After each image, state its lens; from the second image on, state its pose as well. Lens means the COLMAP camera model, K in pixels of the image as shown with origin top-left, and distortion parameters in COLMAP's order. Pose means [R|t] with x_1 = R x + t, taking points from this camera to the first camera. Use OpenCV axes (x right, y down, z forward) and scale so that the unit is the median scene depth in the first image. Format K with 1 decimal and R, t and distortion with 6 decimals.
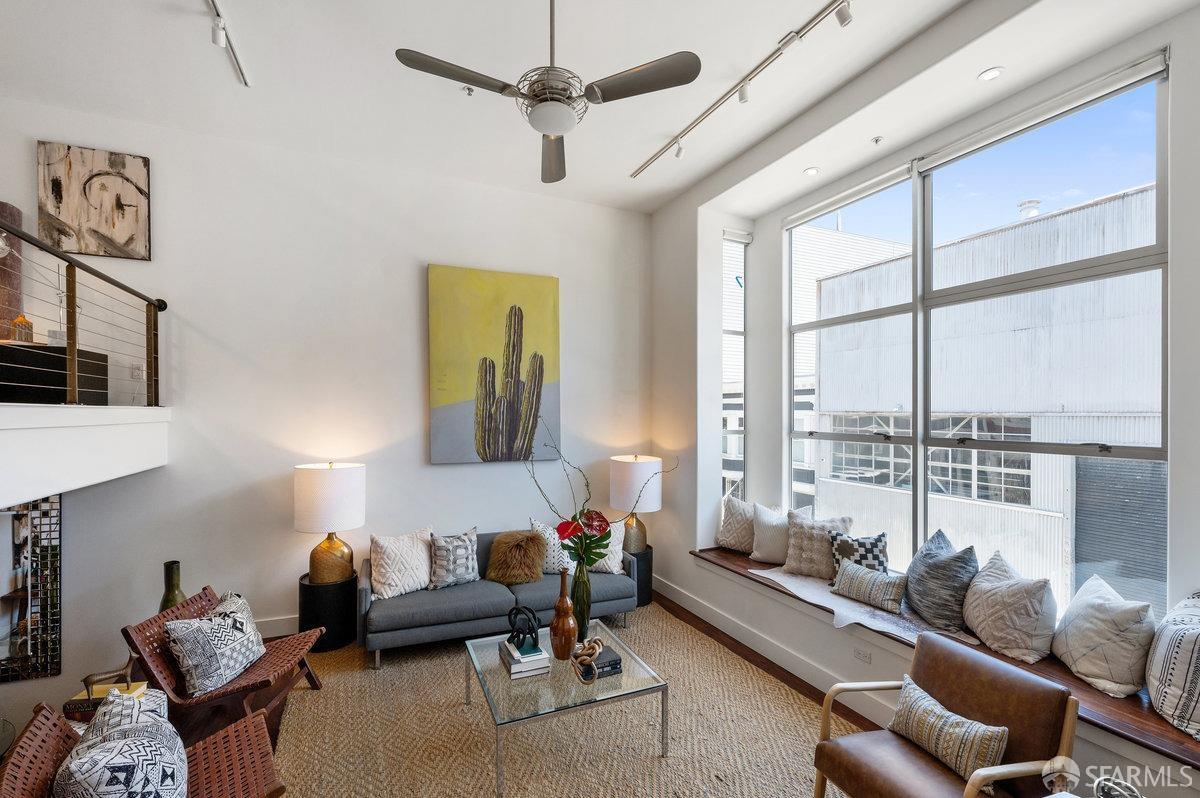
lens RADIAL K [[500.0, 0, 588.2], [0, 500.0, 421.7], [0, 0, 1]] dist [0.002564, -0.000002]
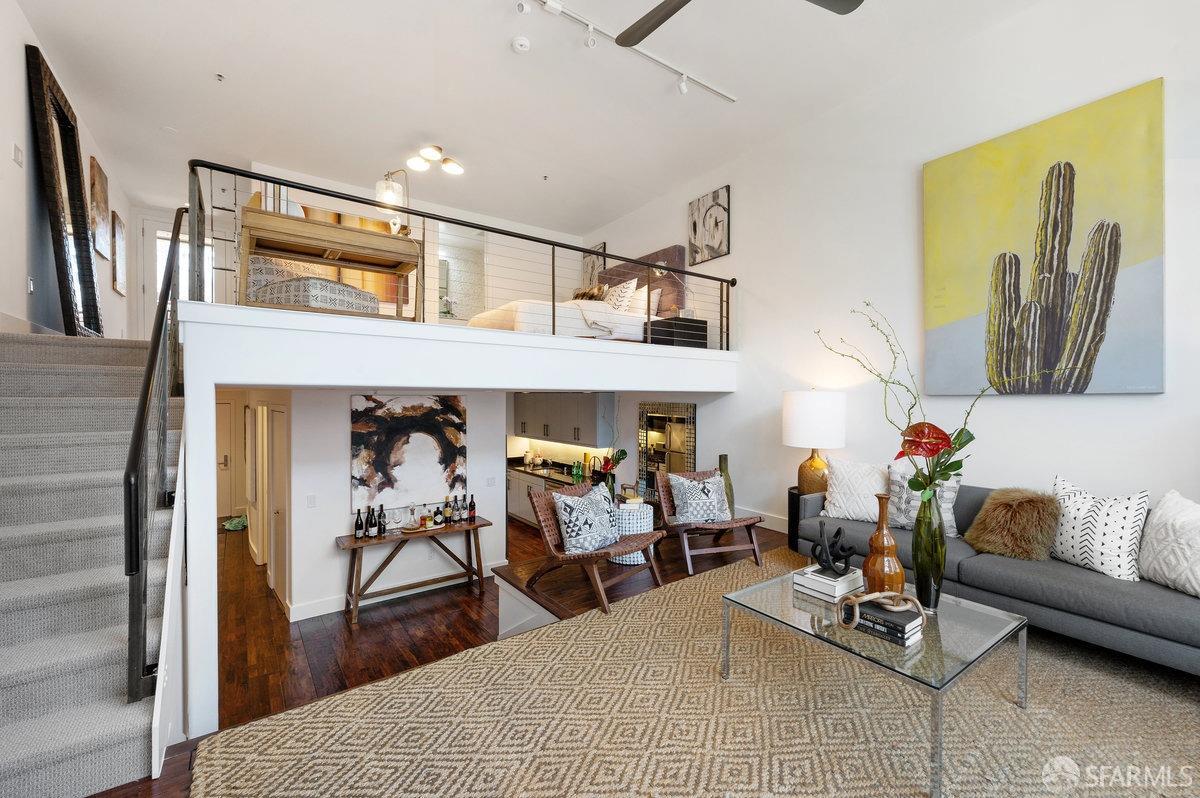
lens RADIAL K [[490.0, 0, 598.8], [0, 490.0, 402.0], [0, 0, 1]] dist [0.000652, 0.000074]
pose [[0.205913, 0.004265, -0.978561, 0.485958], [-0.013692, 0.999905, 0.001476, 0.126413], [0.978474, 0.013094, 0.205952, 0.333860]]
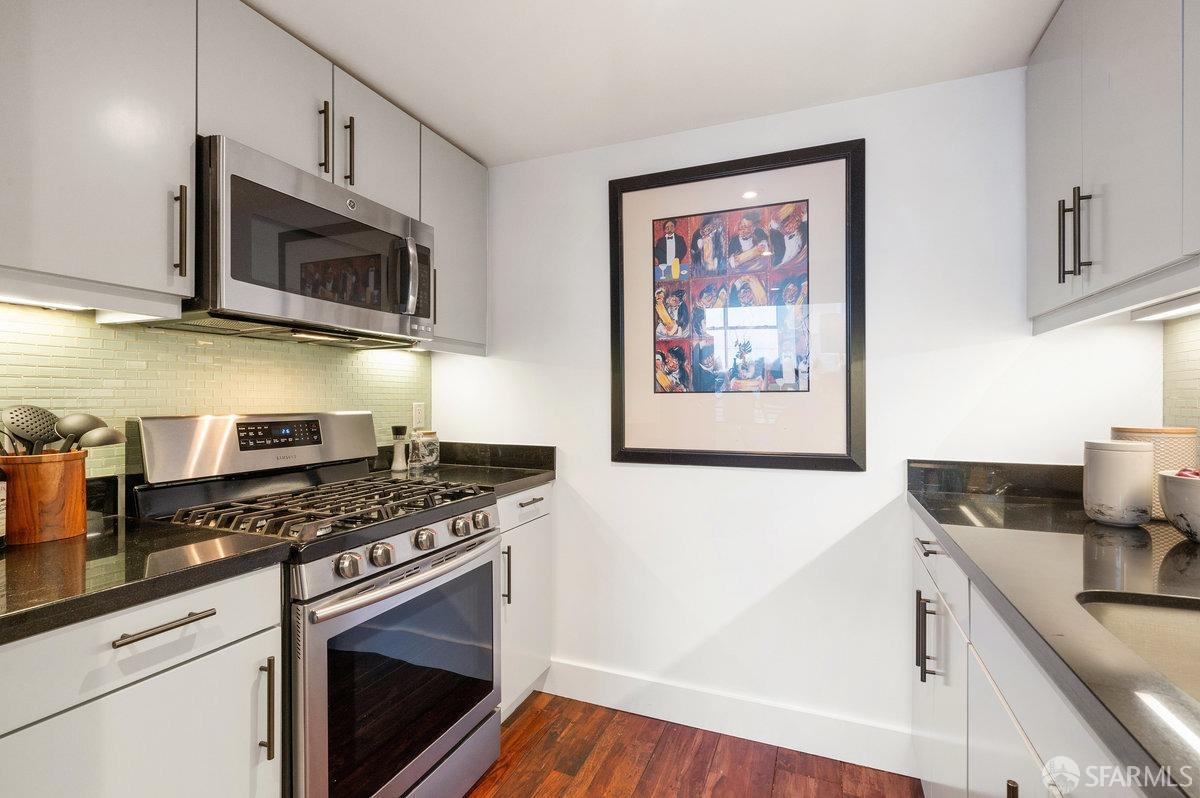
lens RADIAL K [[546.2, 0, 598.3], [0, 546.2, 402.0], [0, 0, 1]] dist [-0.000627, -0.000125]
pose [[-0.732725, -0.007549, -0.680483, -1.521031], [-0.015424, 0.999866, 0.005516, 0.373534], [0.680350, 0.014537, -0.732743, 0.524037]]
